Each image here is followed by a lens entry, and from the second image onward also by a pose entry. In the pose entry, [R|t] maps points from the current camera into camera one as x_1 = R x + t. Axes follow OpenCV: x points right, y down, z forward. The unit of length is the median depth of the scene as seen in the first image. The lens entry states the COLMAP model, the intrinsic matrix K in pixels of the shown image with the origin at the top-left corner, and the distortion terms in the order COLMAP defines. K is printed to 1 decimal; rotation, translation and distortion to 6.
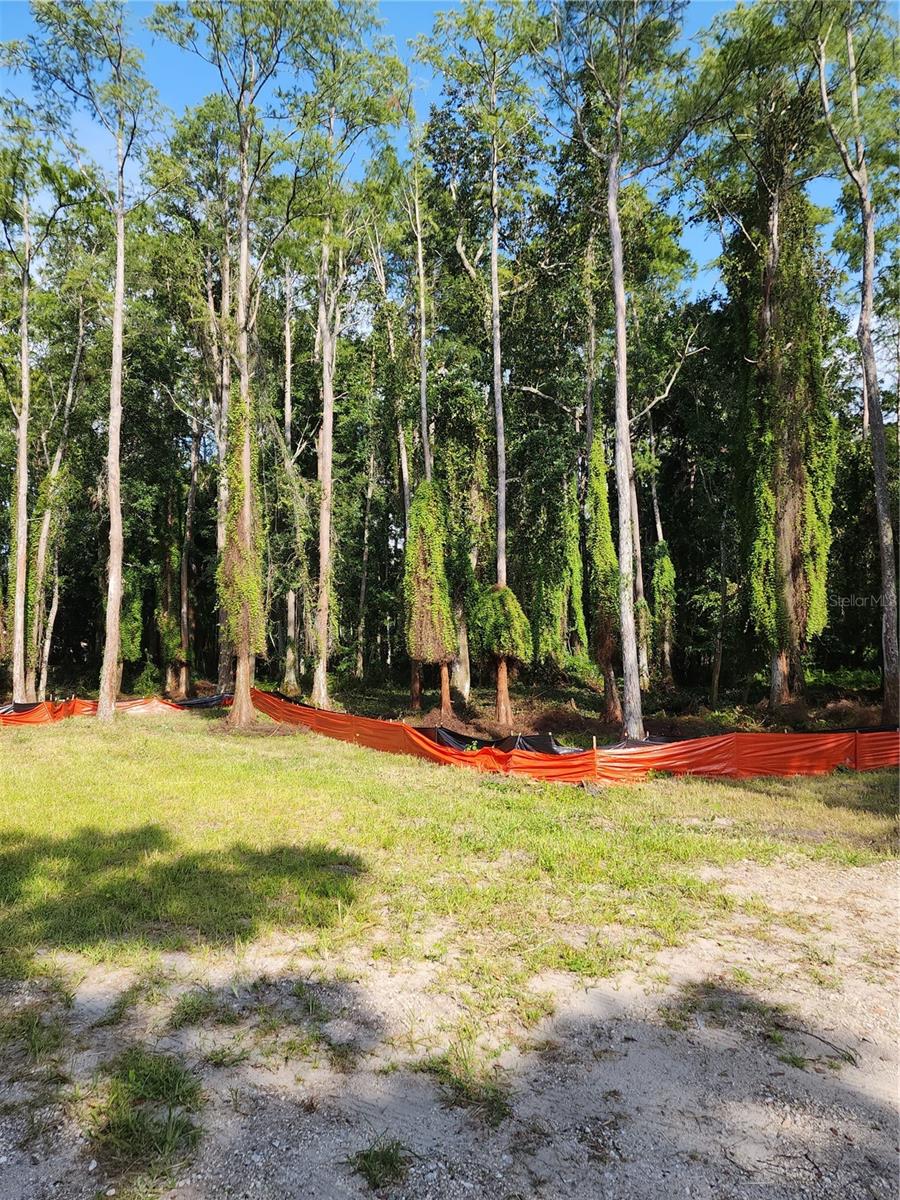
lens RADIAL K [[805.5, 0, 451.1], [0, 805.5, 595.9], [0, 0, 1]] dist [0.084721, -0.072422]
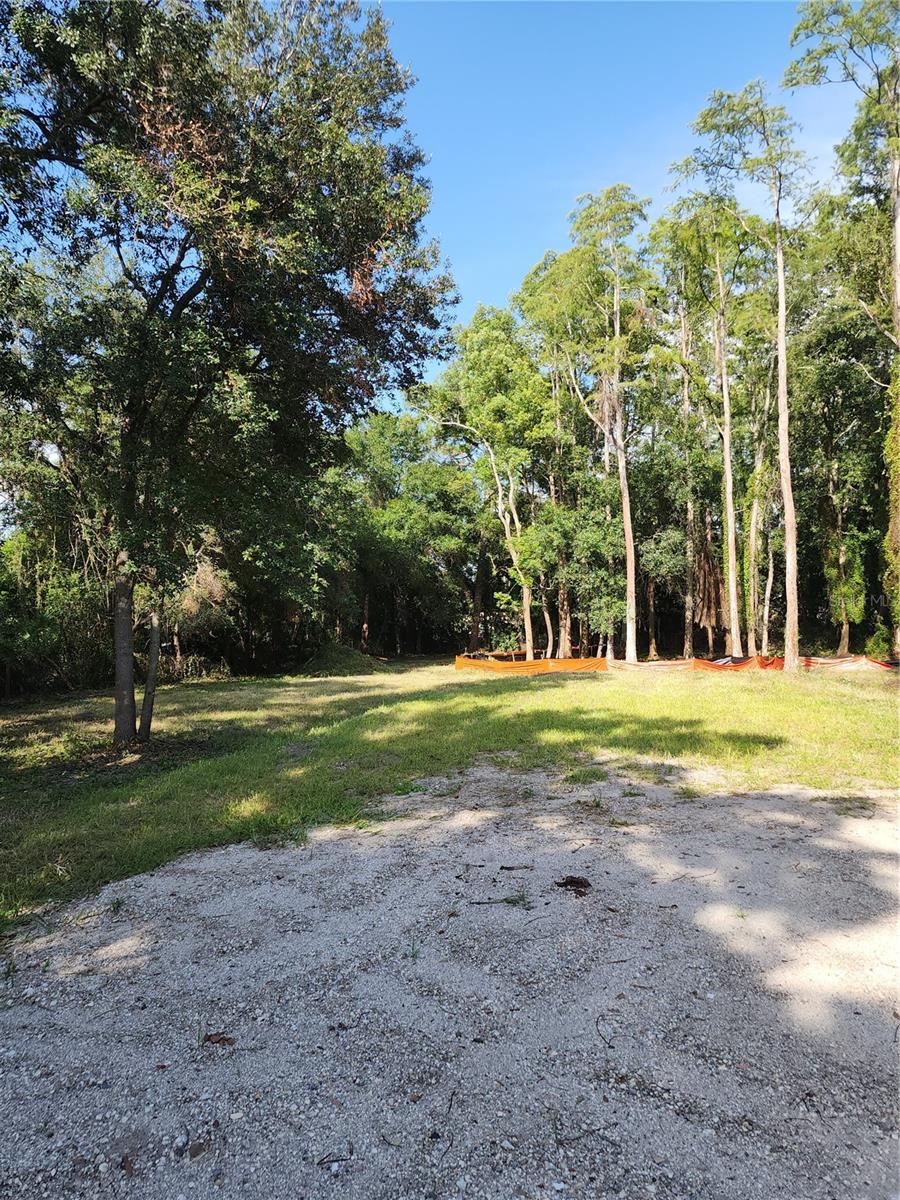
lens RADIAL K [[805.5, 0, 453.4], [0, 805.5, 608.6], [0, 0, 1]] dist [0.084721, -0.072422]
pose [[0.625565, -0.028875, -0.779637, 0.555193], [0.076832, 0.996737, 0.024733, -0.028080], [0.776379, -0.075373, 0.625743, -0.389045]]
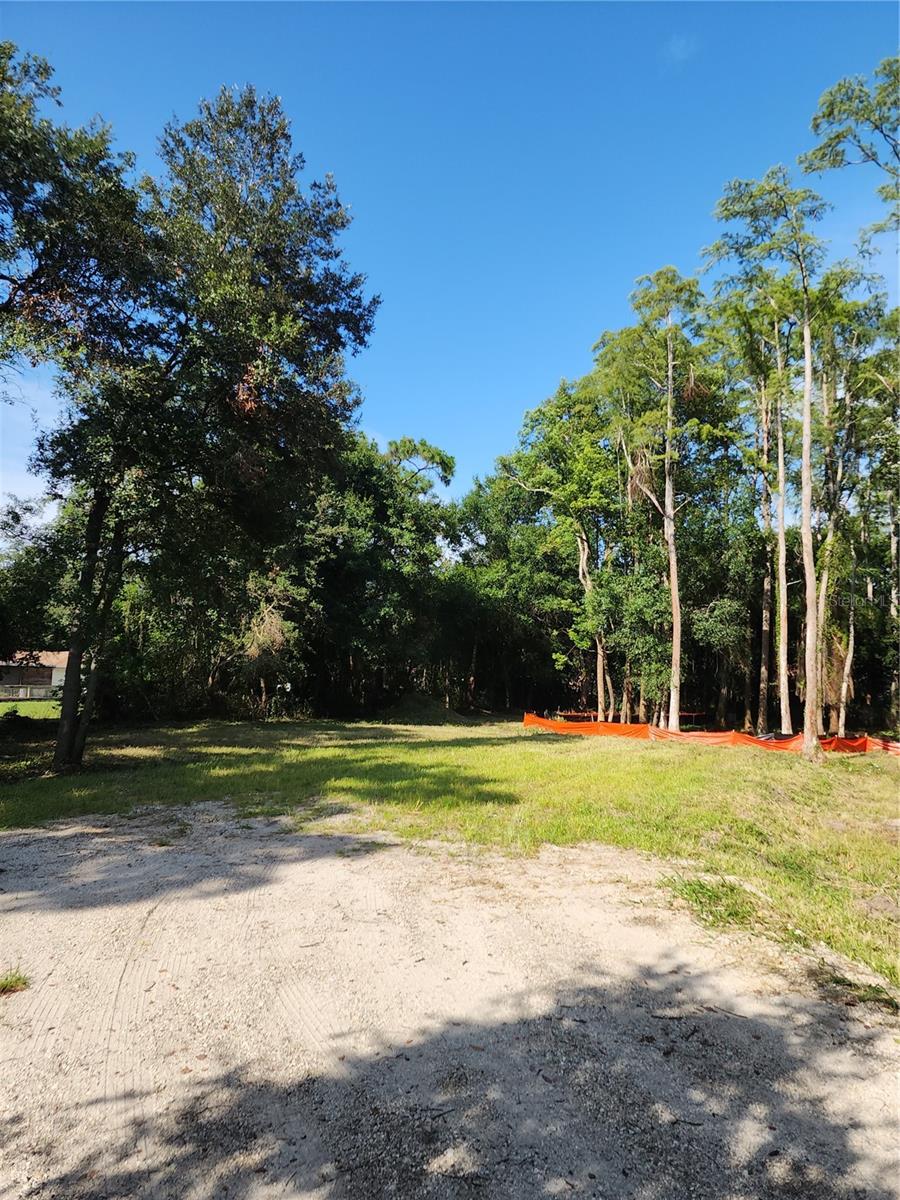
lens RADIAL K [[805.5, 0, 455.5], [0, 805.5, 599.0], [0, 0, 1]] dist [0.084721, -0.072422]
pose [[0.425046, -0.073031, -0.902221, 1.151490], [0.028167, 0.997324, -0.067459, -0.003502], [0.904734, 0.003261, 0.425965, 0.127016]]
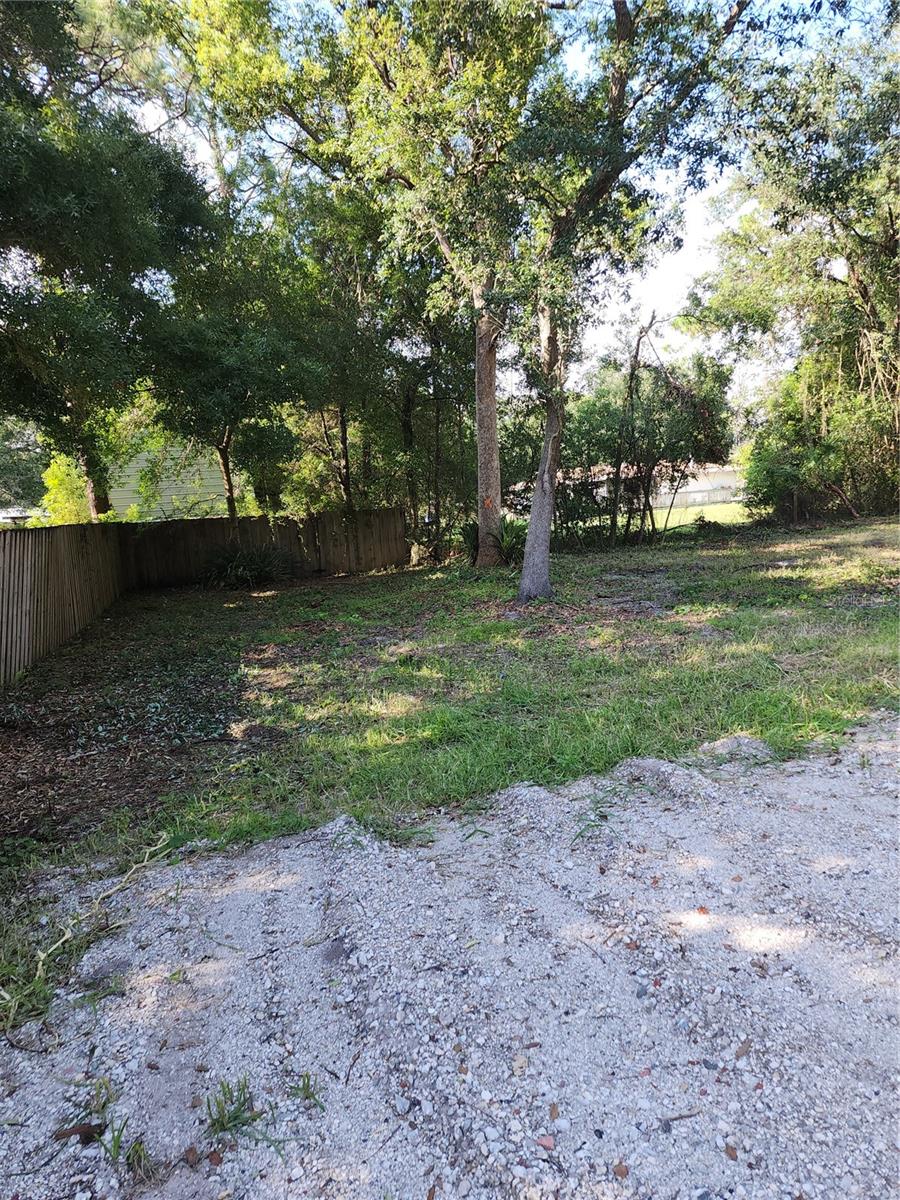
lens RADIAL K [[805.5, 0, 449.8], [0, 805.5, 605.6], [0, 0, 1]] dist [0.084721, -0.072422]
pose [[-0.203008, 0.150517, -0.967539, 0.526089], [0.138811, 0.982559, 0.123729, -0.011738], [0.969288, -0.109187, -0.220361, -0.459030]]
